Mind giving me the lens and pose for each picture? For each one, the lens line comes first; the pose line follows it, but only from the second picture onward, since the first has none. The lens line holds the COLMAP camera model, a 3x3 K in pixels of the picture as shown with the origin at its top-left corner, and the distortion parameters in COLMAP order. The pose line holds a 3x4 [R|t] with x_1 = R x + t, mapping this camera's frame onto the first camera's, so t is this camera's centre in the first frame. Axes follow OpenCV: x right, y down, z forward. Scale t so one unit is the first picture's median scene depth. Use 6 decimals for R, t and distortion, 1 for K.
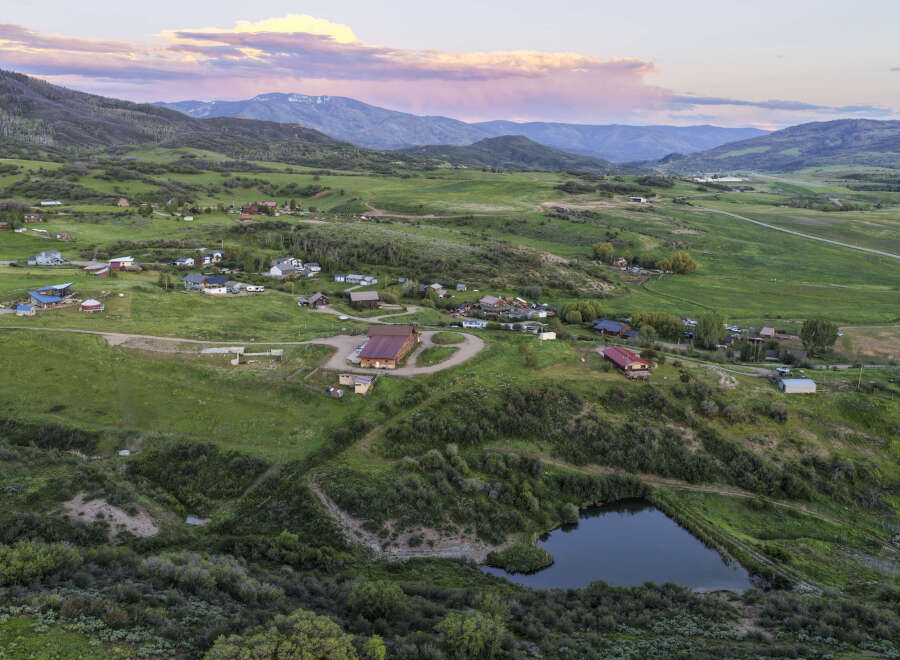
lens RADIAL K [[875.5, 0, 450.0], [0, 875.5, 330.0], [0, 0, 1]] dist [-0.007219, 0.010089]
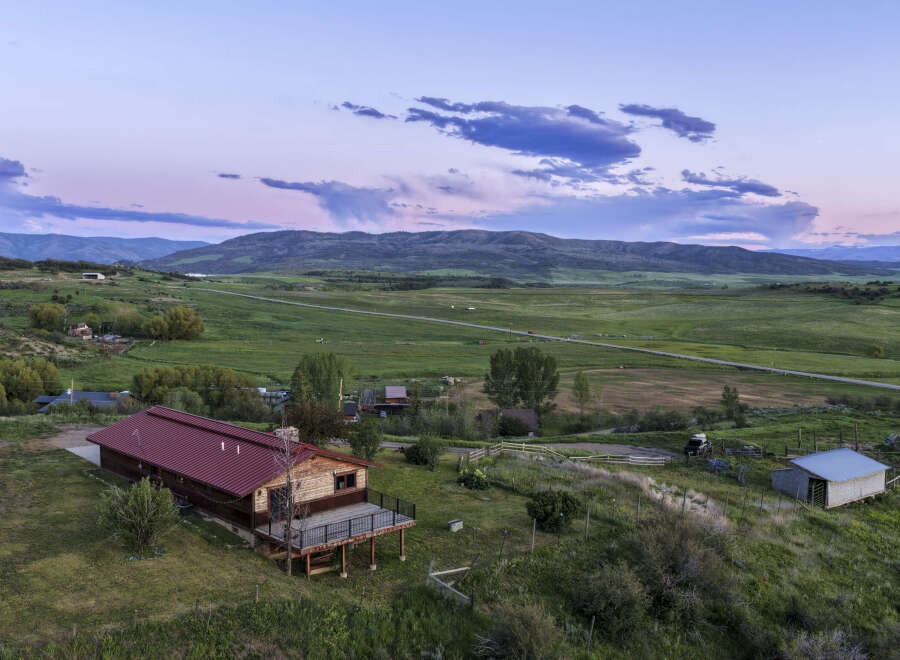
lens RADIAL K [[875.5, 0, 450.0], [0, 875.5, 330.0], [0, 0, 1]] dist [-0.007219, 0.010089]
pose [[0.821560, -0.038875, 0.568795, 0.044048], [0.114297, 0.988649, -0.097520, 0.009958], [-0.558547, 0.145131, 0.816677, 0.268739]]
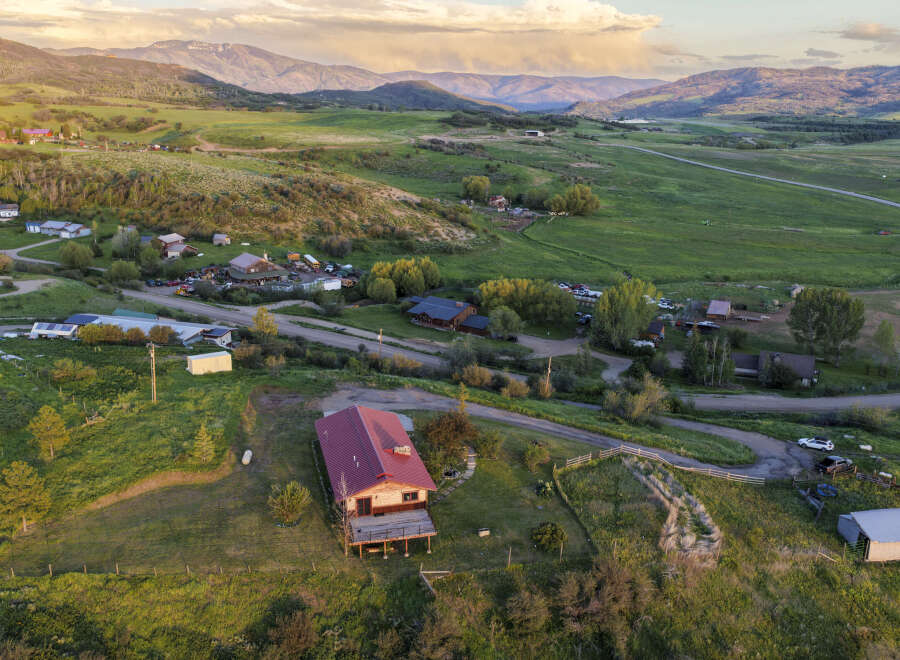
lens RADIAL K [[840.7, 0, 450.0], [0, 840.7, 330.0], [0, 0, 1]] dist [-0.002586, 0.007825]
pose [[0.995449, -0.025347, 0.091862, 0.067244], [0.019910, 0.998022, 0.059629, -0.010016], [-0.093192, -0.057529, 0.993985, 0.230990]]
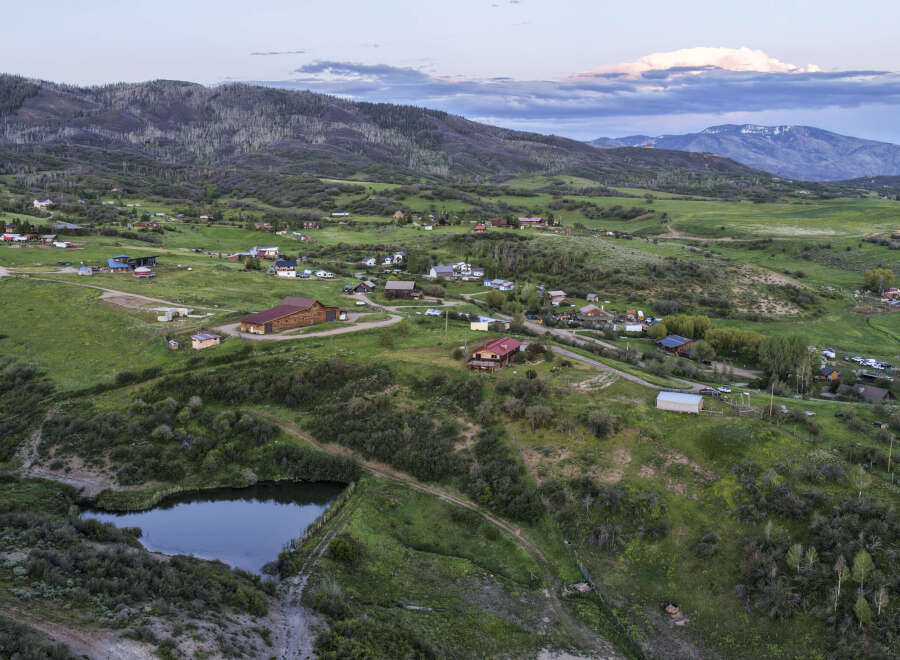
lens RADIAL K [[916.9, 0, 395.5], [0, 916.9, 329.5], [0, 0, 1]] dist [-0.002101, -0.003203]
pose [[0.847515, 0.078193, -0.524981, 0.193596], [-0.105040, 0.994236, -0.021489, 0.014284], [0.520274, 0.073357, 0.850843, 0.062100]]
